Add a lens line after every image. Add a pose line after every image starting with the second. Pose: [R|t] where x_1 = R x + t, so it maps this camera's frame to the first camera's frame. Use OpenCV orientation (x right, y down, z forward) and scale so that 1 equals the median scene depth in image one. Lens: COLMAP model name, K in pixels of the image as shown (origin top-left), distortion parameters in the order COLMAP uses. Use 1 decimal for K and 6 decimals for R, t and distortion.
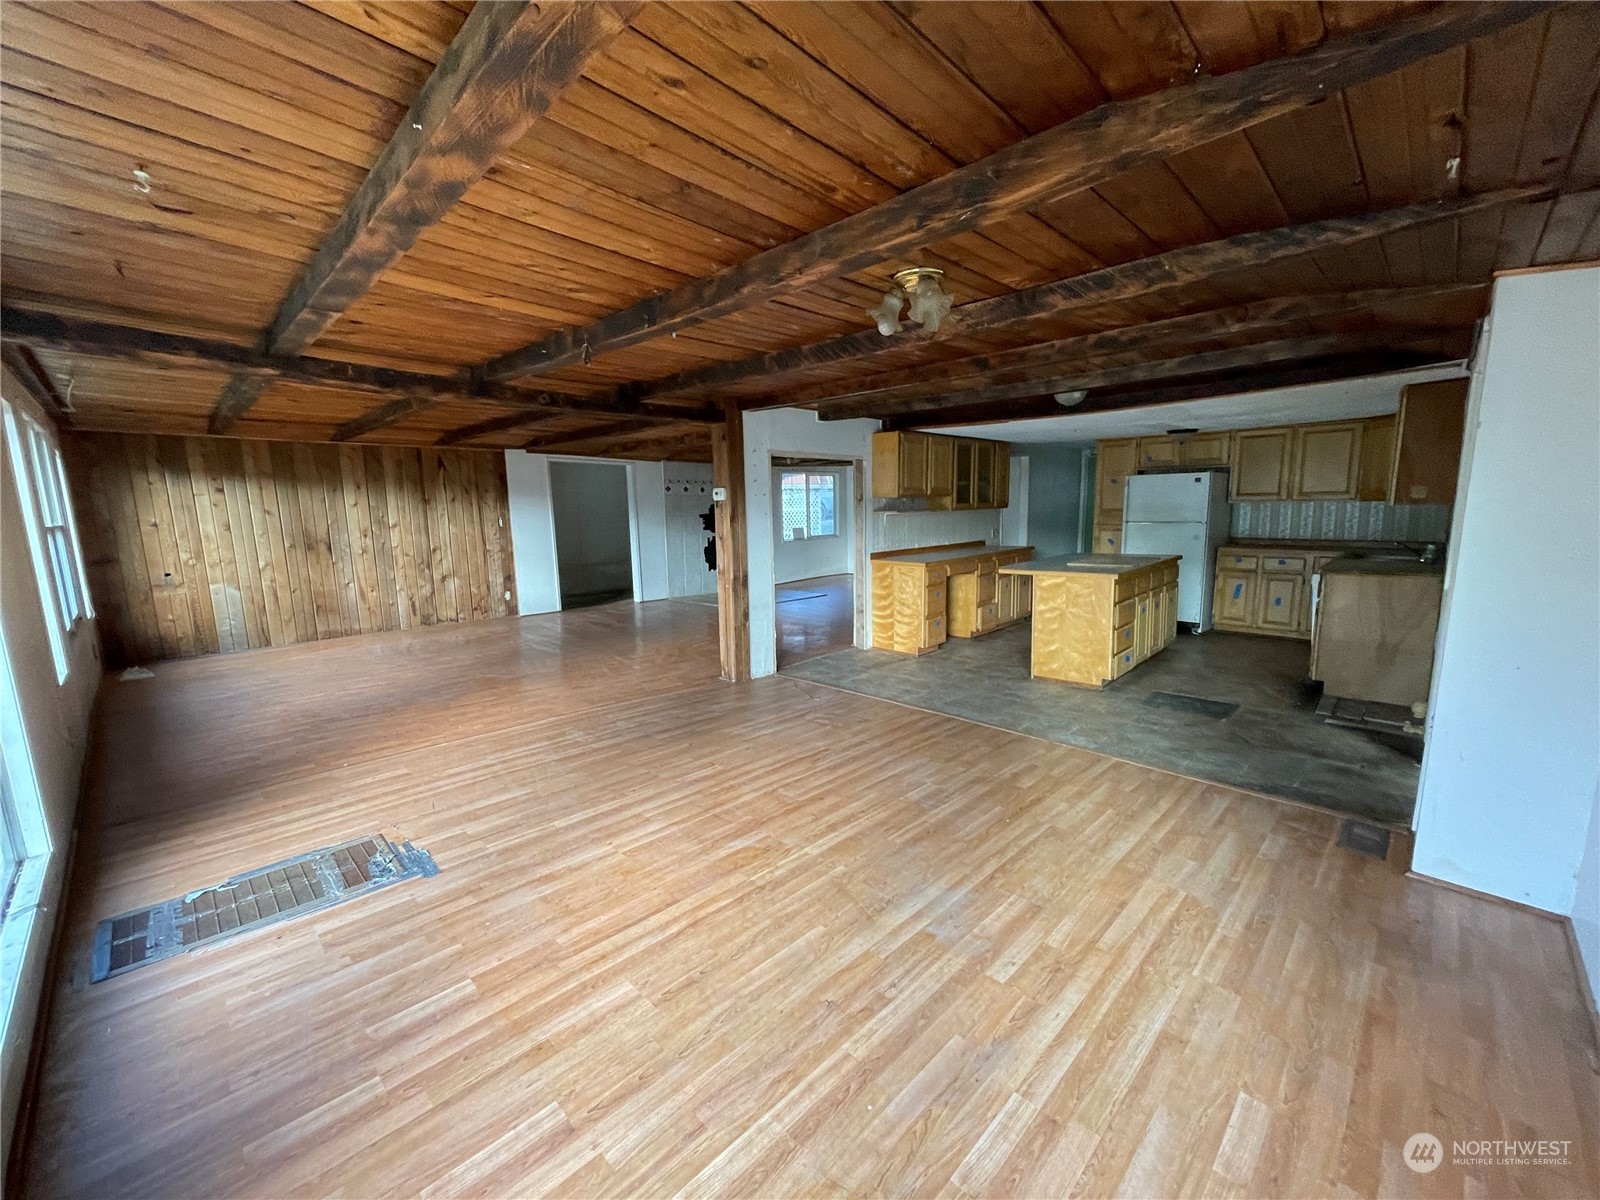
lens RADIAL K [[649.9, 0, 801.4], [0, 649.9, 610.3], [0, 0, 1]] dist [-0.000875, 0.000011]
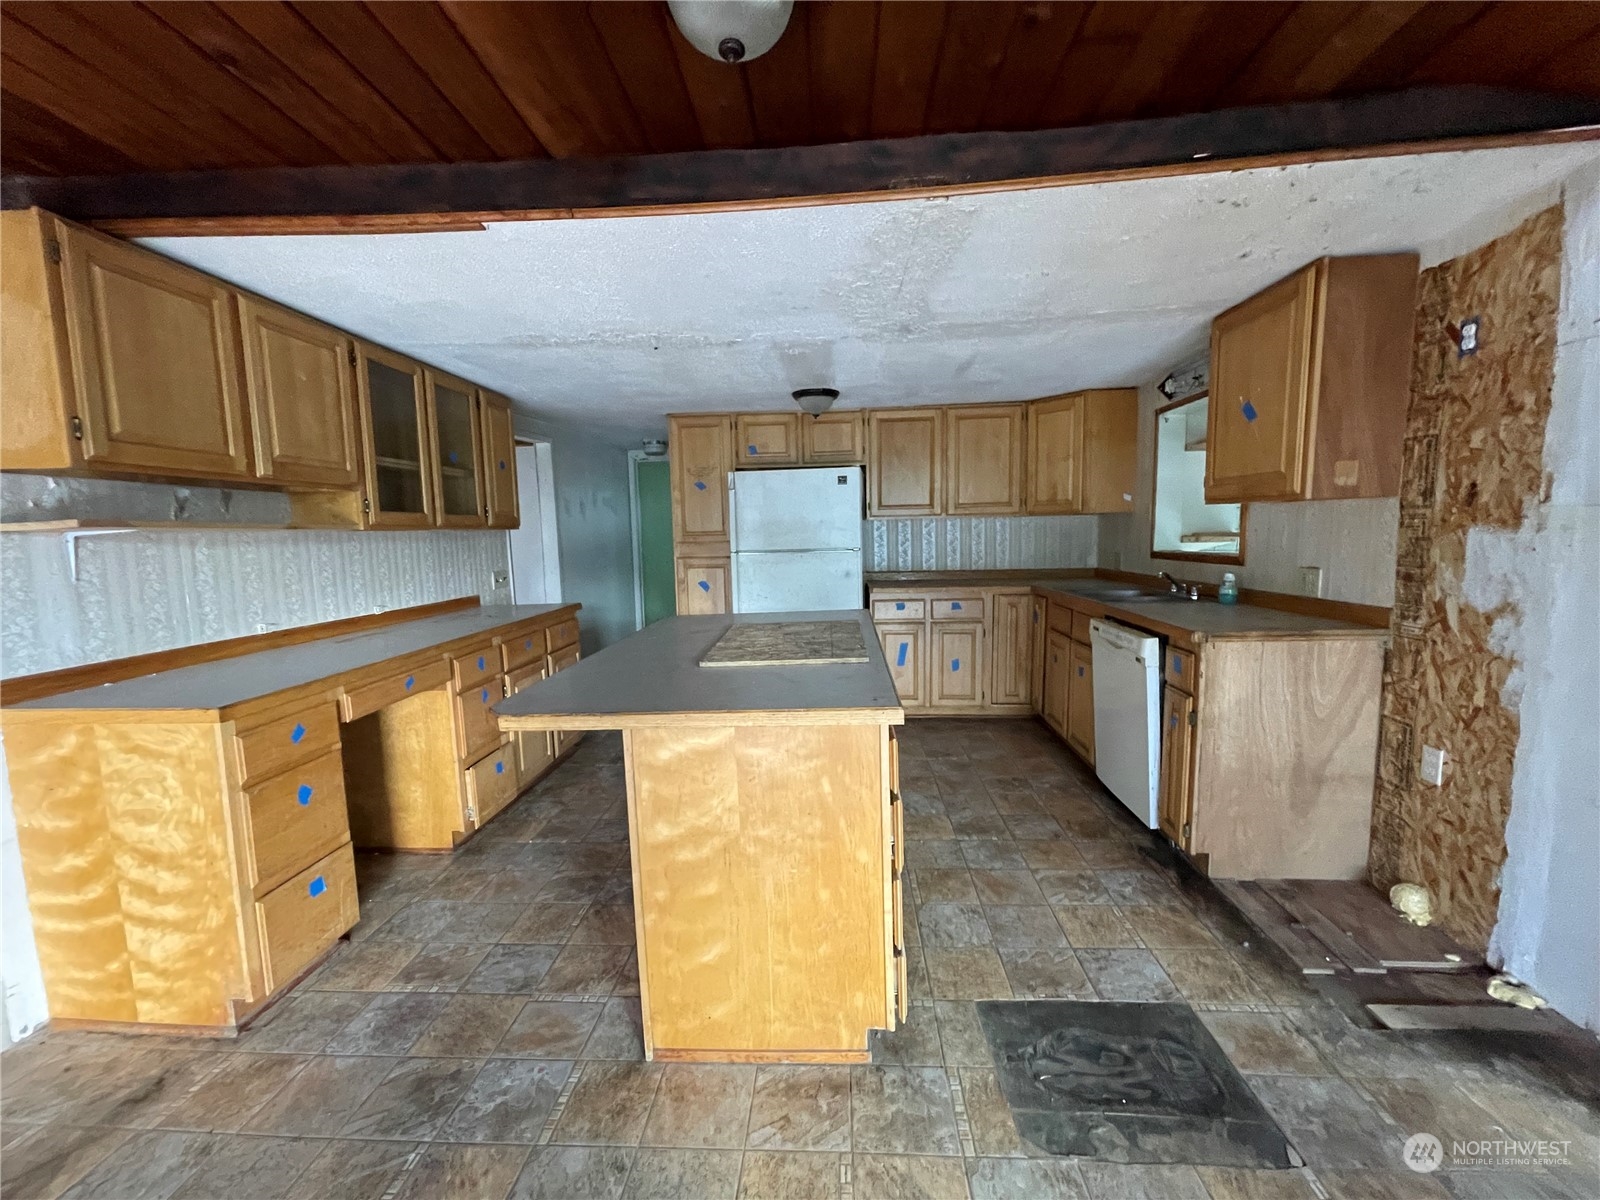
lens RADIAL K [[645.6, 0, 800.0], [0, 645.6, 600.0], [0, 0, 1]] dist [0.000096, -0.000080]
pose [[0.761882, -0.065148, 0.644431, 0.194576], [0.112904, 0.993055, -0.033089, -0.077112], [-0.637800, 0.097969, 0.763946, 0.600307]]
